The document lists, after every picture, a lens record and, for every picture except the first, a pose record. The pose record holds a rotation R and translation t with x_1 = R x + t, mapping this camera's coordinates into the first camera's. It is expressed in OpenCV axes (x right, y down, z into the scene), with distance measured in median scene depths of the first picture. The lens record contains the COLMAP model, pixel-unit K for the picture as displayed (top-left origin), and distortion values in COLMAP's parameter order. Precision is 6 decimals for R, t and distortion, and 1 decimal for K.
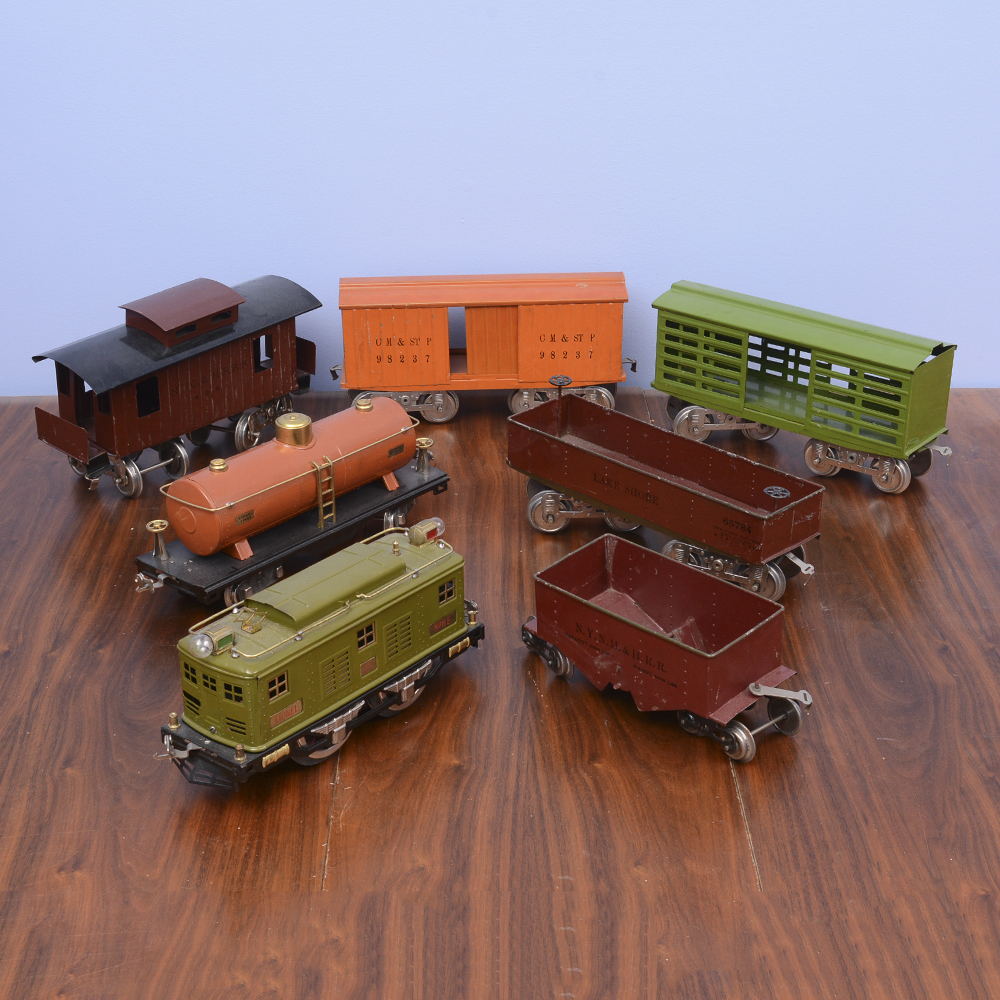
lens RADIAL K [[1790.3, 0, 500.0], [0, 1790.3, 500.0], [0, 0, 1]] dist [-0.011608, -0.029955]
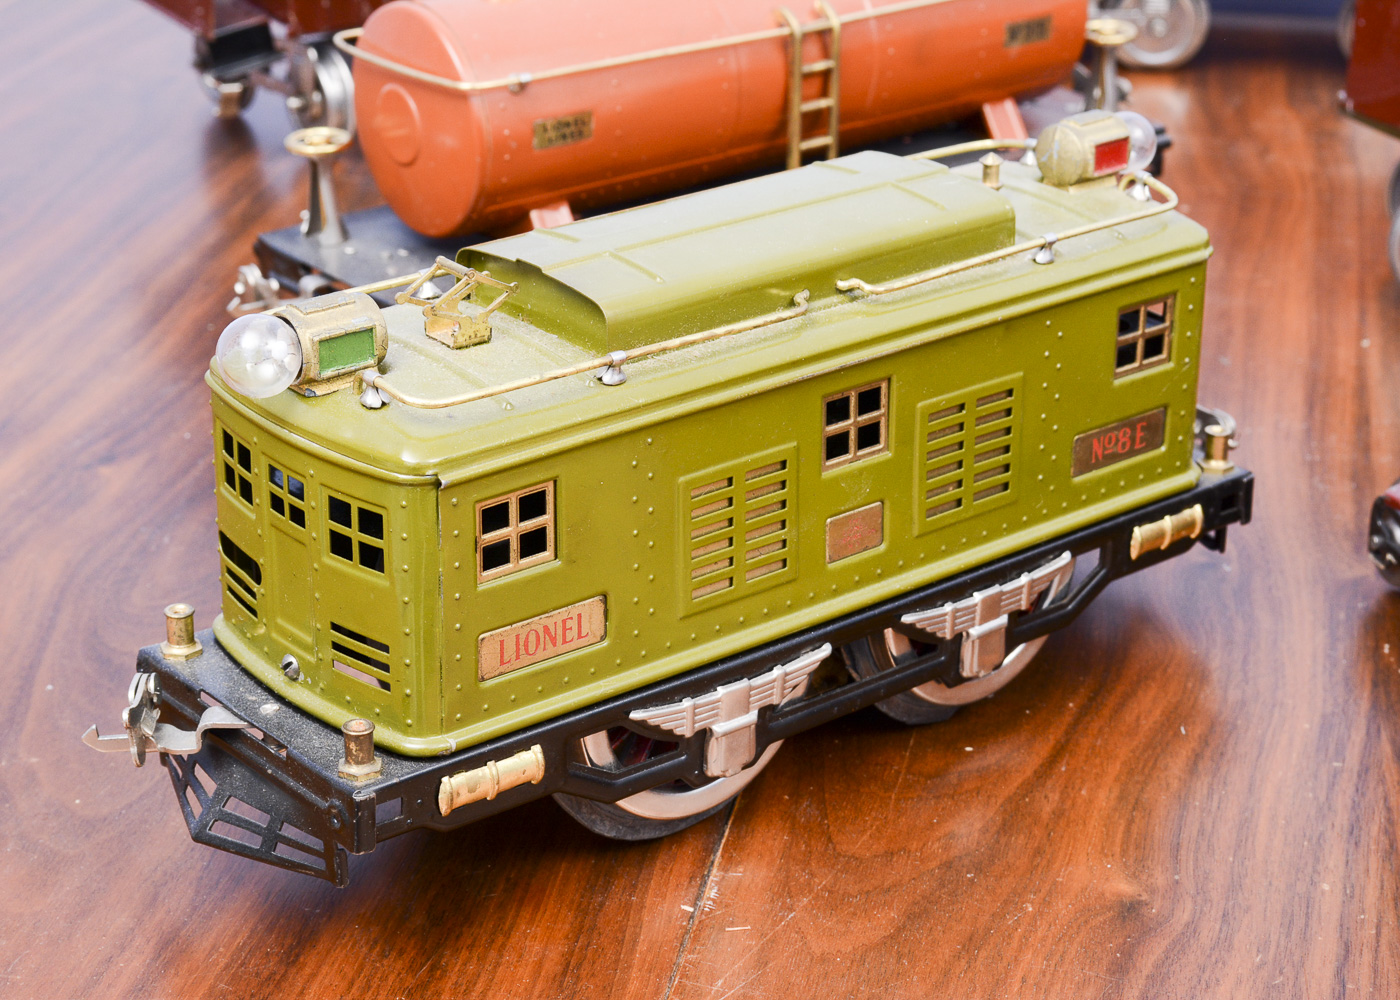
lens RADIAL K [[2895.7, 0, 700.0], [0, 2895.7, 500.0], [0, 0, 1]] dist [0.024385, 0.068842]
pose [[0.980009, 0.091194, -0.176820, -0.014219], [-0.096229, 0.995156, -0.020094, 0.096995], [0.174131, 0.036707, 0.984038, 0.509931]]
